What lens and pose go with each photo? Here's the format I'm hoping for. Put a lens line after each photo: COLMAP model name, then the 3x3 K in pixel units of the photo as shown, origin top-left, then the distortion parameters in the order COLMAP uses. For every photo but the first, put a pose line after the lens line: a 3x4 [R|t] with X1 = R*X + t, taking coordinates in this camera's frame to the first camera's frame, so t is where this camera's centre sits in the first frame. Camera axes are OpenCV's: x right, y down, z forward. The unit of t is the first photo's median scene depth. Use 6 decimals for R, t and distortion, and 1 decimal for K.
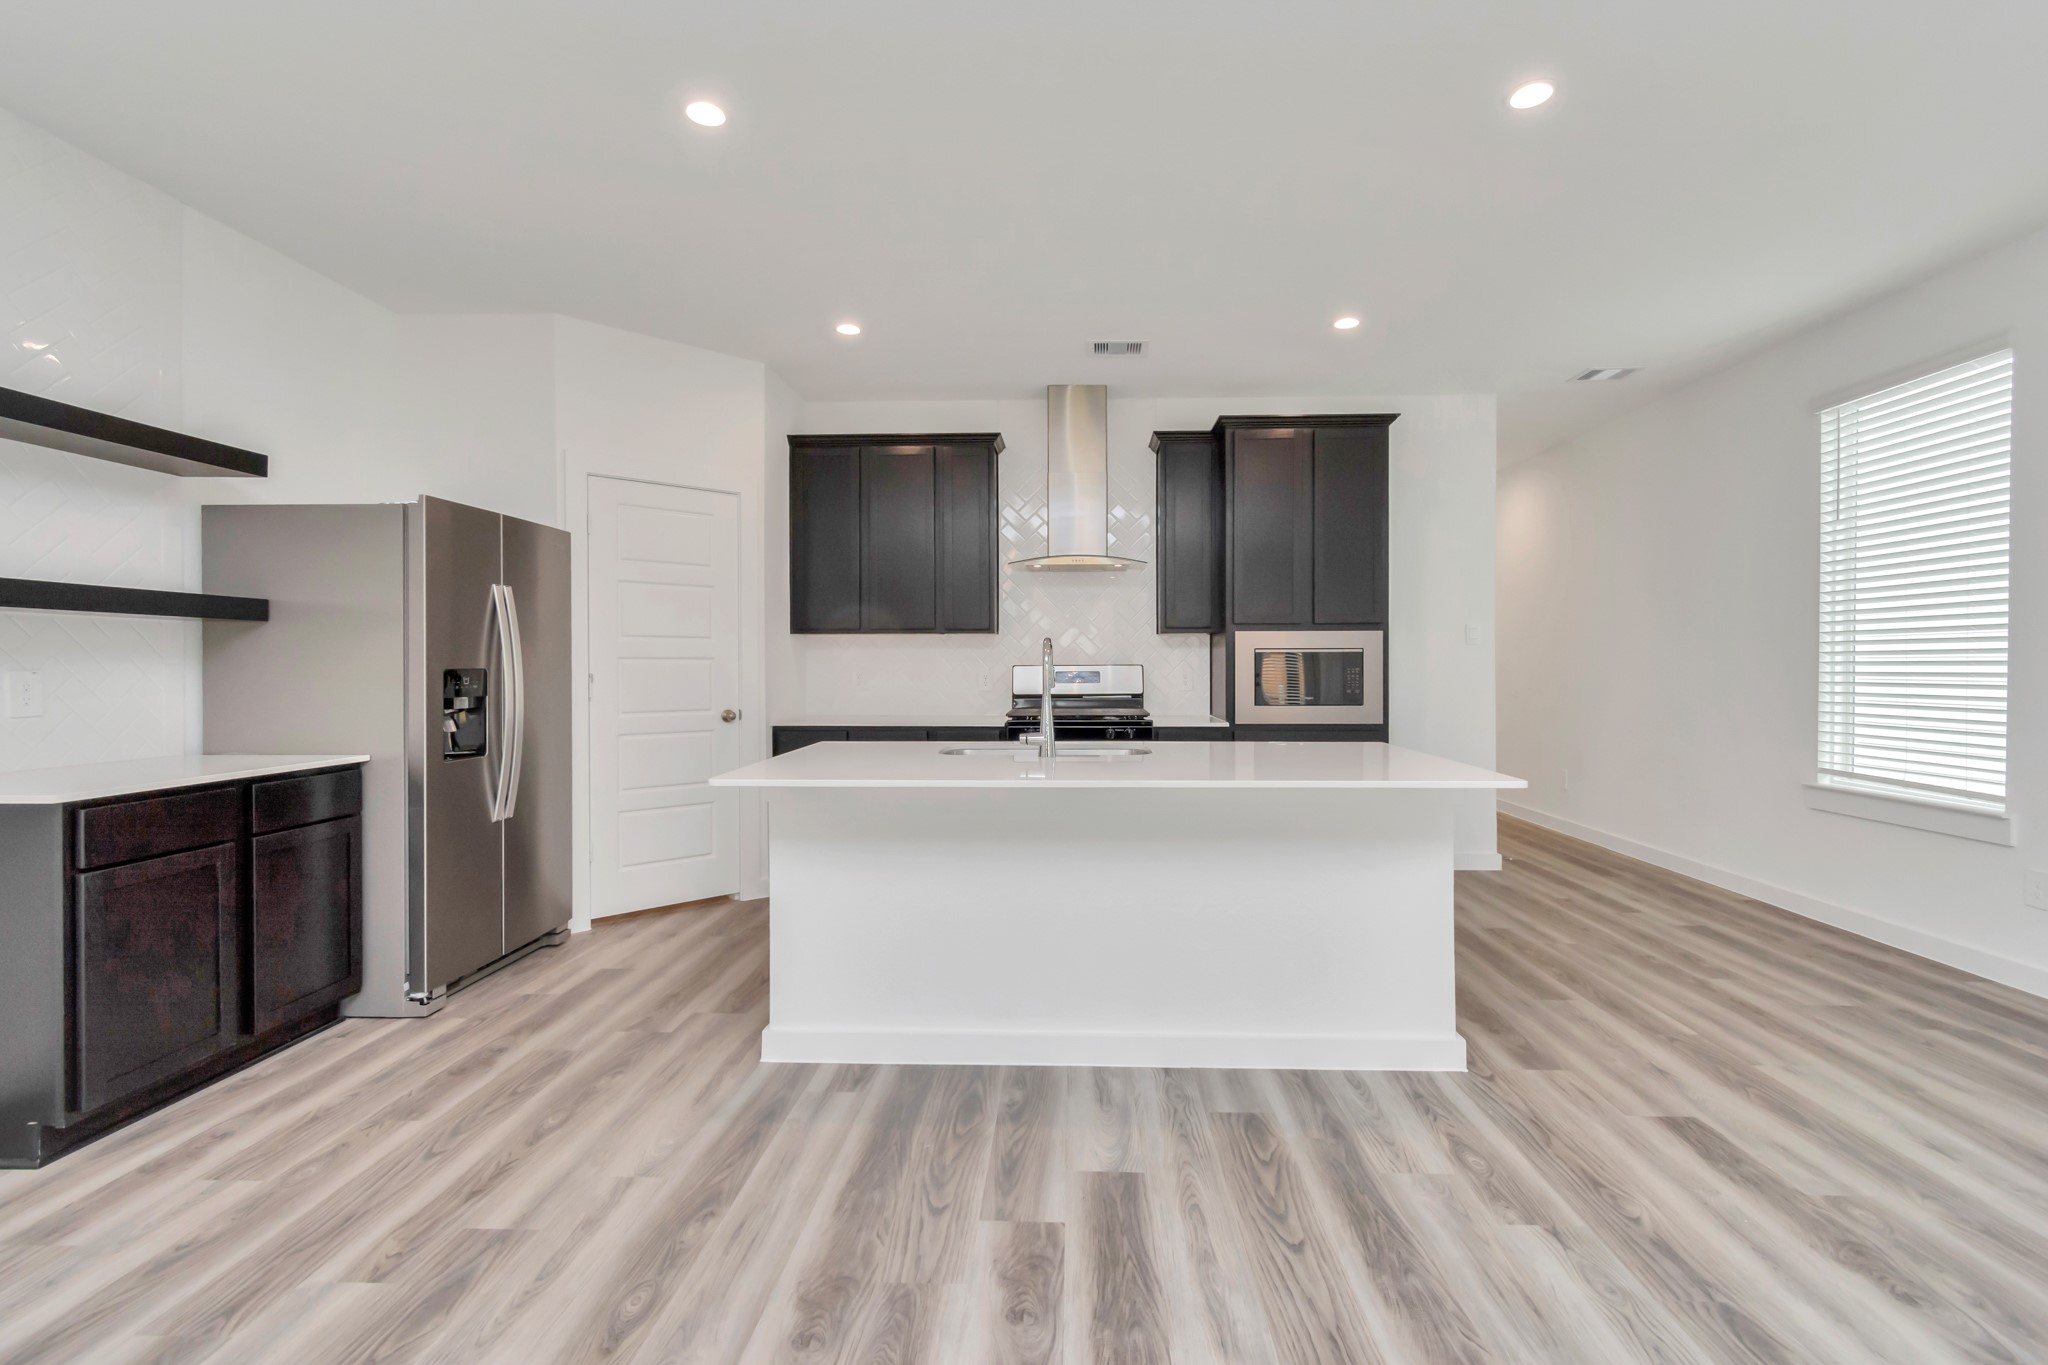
lens RADIAL K [[929.7, 0, 1038.5], [0, 929.7, 670.2], [0, 0, 1]] dist [0.001208, 0.000218]
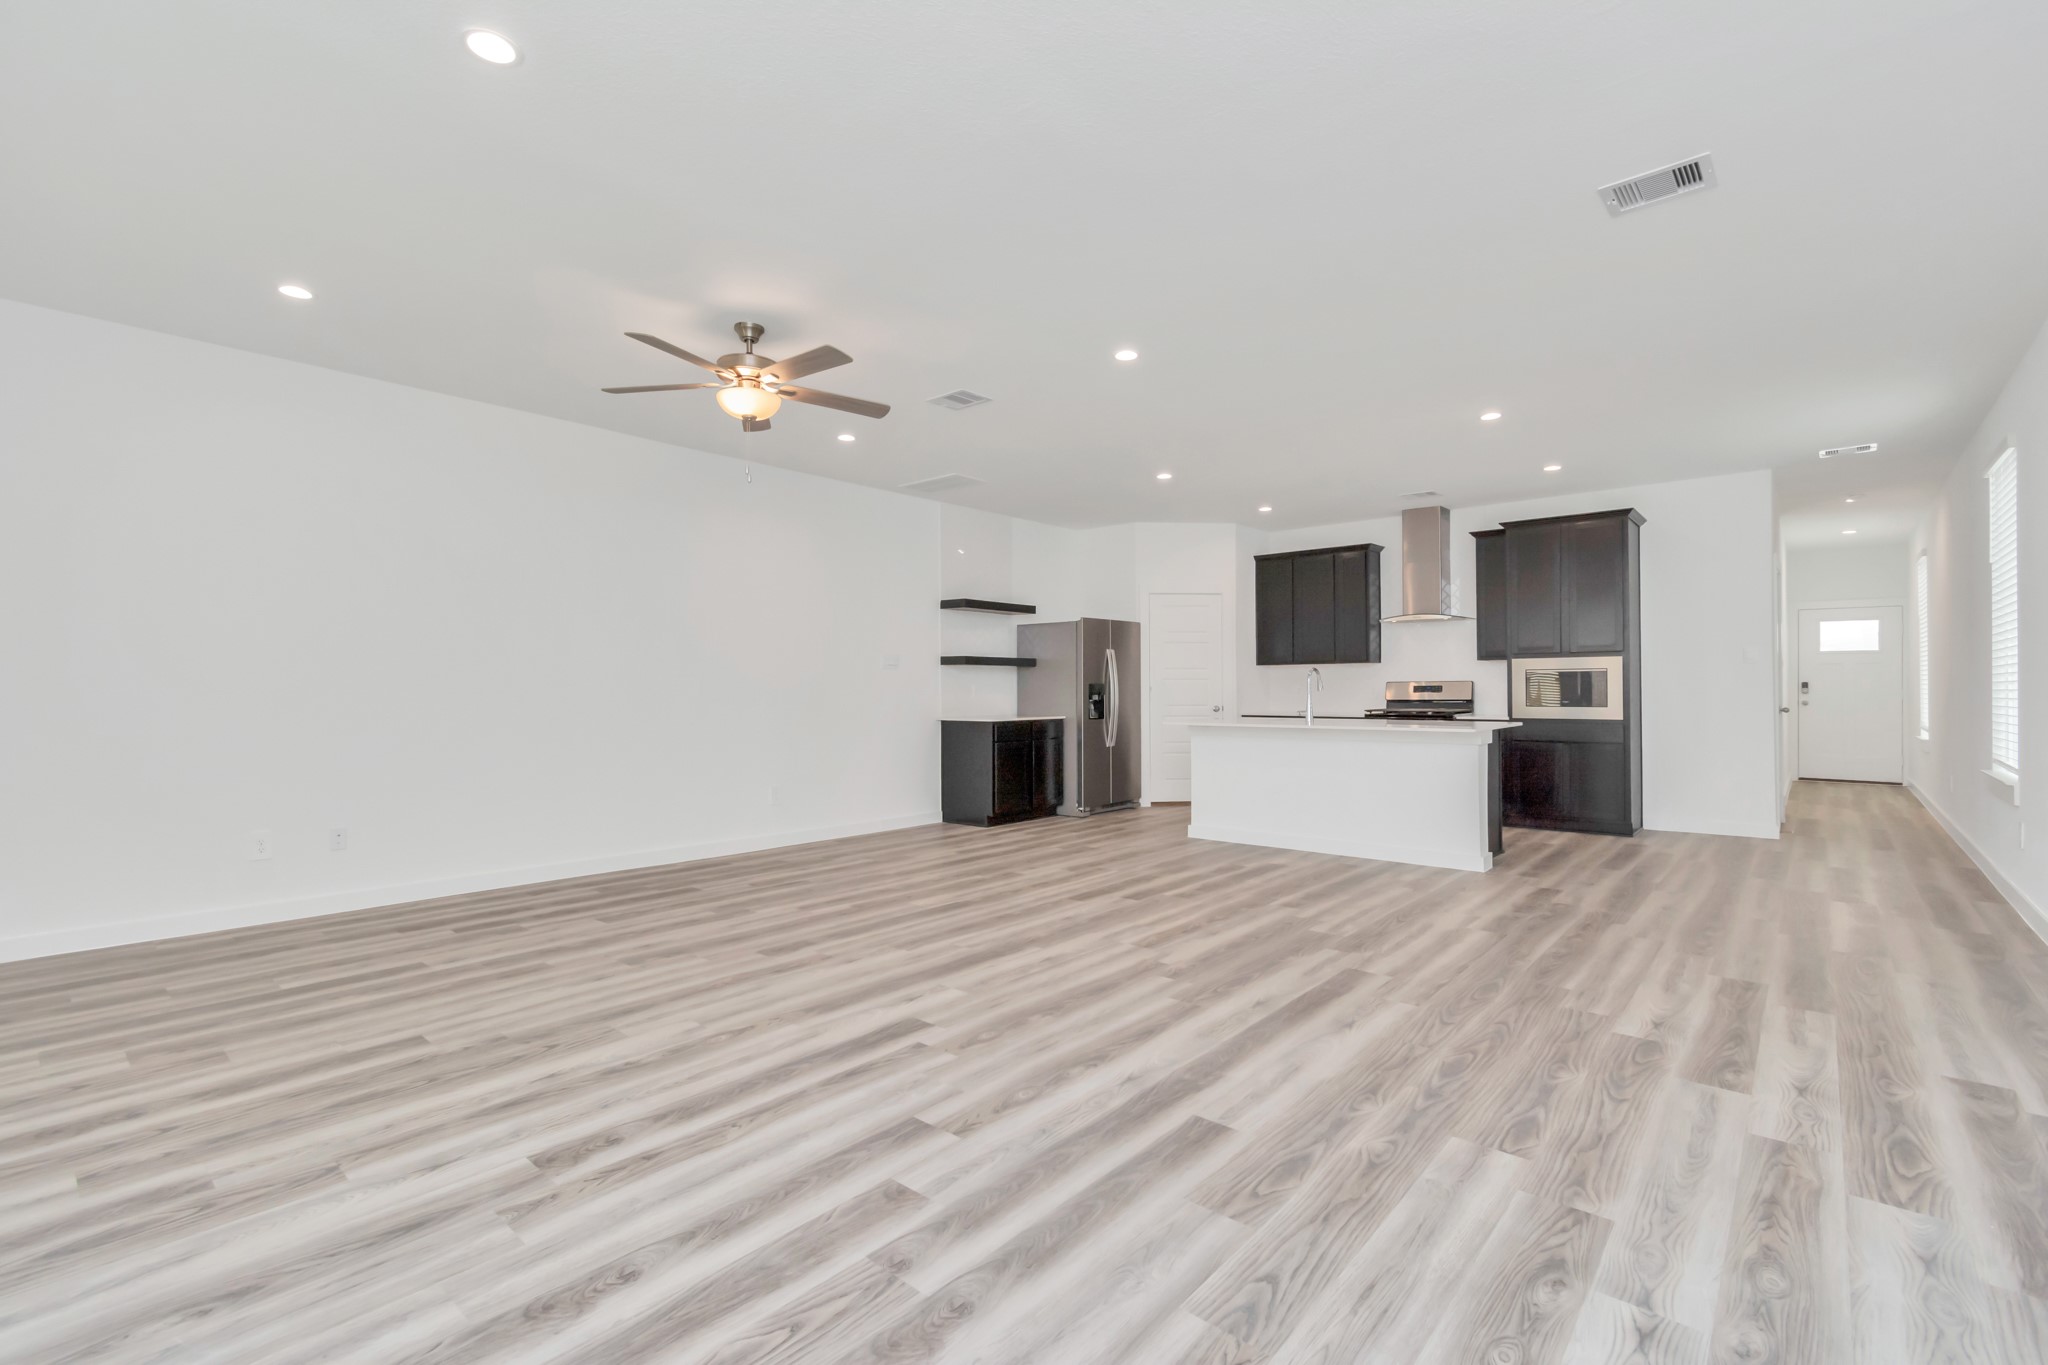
lens RADIAL K [[929.7, 0, 1017.3], [0, 929.7, 687.2], [0, 0, 1]] dist [0.001208, 0.000218]
pose [[0.770047, -0.001373, -0.637986, 0.806328], [0.000911, 0.999999, -0.001053, 0.008929], [0.637987, 0.000230, 0.770047, -1.051407]]
